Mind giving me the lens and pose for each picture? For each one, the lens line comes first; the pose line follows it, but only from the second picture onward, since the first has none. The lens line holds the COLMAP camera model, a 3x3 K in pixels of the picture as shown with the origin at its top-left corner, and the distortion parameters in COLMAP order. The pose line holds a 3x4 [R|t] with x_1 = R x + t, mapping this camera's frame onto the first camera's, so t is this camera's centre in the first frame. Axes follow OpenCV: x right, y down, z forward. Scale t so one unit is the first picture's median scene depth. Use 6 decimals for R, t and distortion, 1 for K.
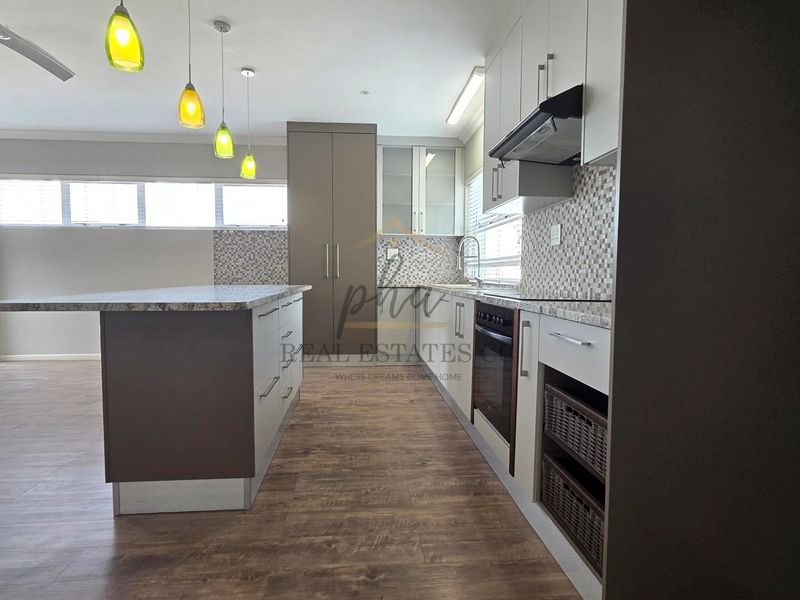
lens RADIAL K [[434.5, 0, 390.7], [0, 434.5, 298.5], [0, 0, 1]] dist [0.000431, 0.000025]
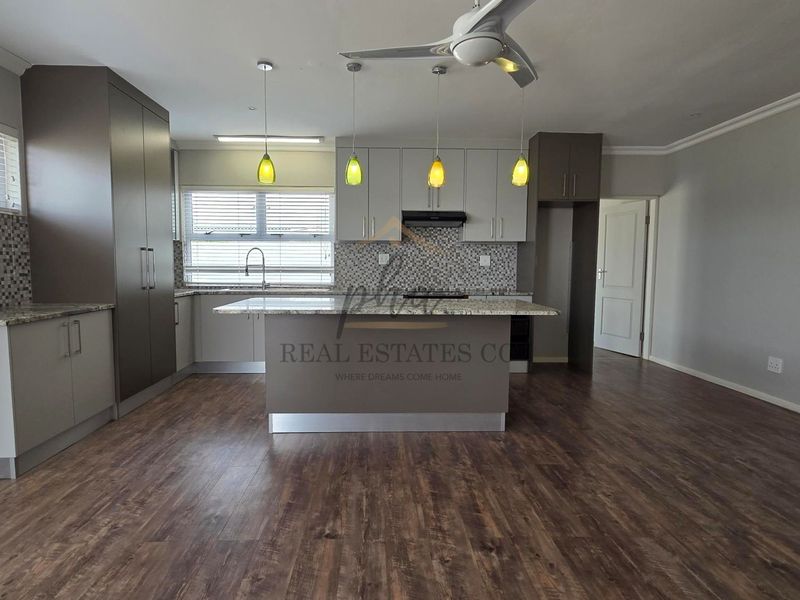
lens RADIAL K [[434.5, 0, 390.7], [0, 434.5, 298.5], [0, 0, 1]] dist [0.000431, 0.000025]
pose [[0.047967, -0.081983, 0.995479, -1.721294], [0.050569, 0.995547, 0.079552, -0.137140], [-0.997568, 0.046525, 0.051899, 0.986540]]
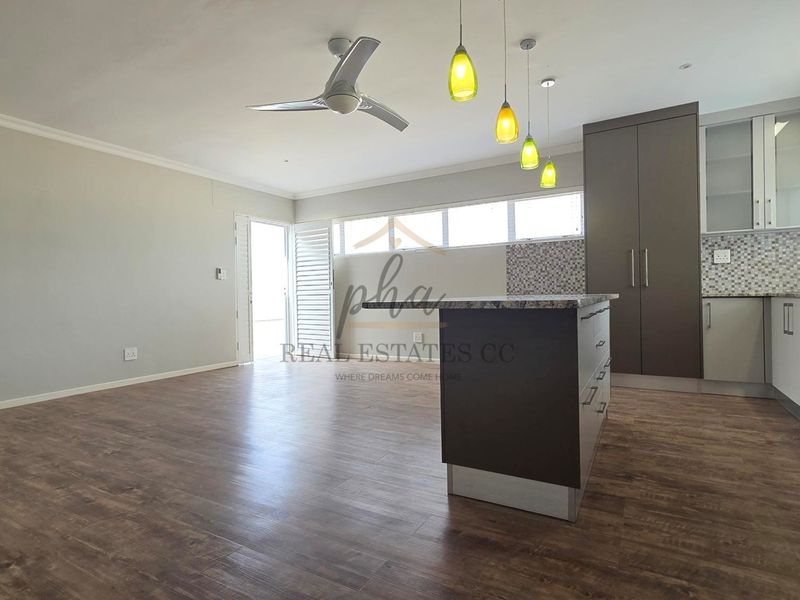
lens RADIAL K [[434.5, 0, 390.7], [0, 434.5, 298.5], [0, 0, 1]] dist [0.000431, 0.000025]
pose [[0.818337, -0.013727, -0.574575, -0.078258], [-0.011012, 0.999157, -0.039555, 0.030895], [0.574633, 0.038697, 0.817496, -0.016987]]
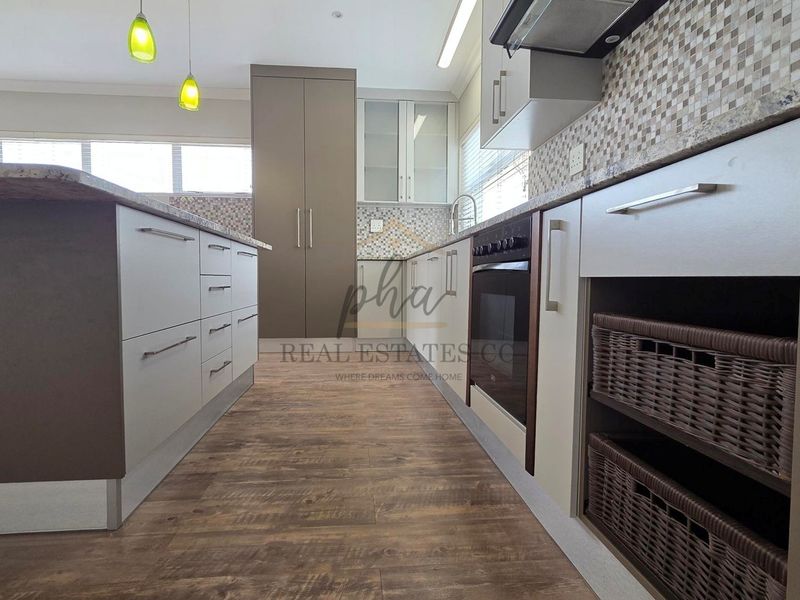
lens RADIAL K [[434.5, 0, 390.7], [0, 434.5, 298.5], [0, 0, 1]] dist [0.000431, 0.000025]
pose [[0.999942, -0.000002, 0.010733, 0.050809], [0.000147, 0.999909, -0.013525, 0.121502], [-0.010732, 0.013526, 0.999851, 0.275764]]
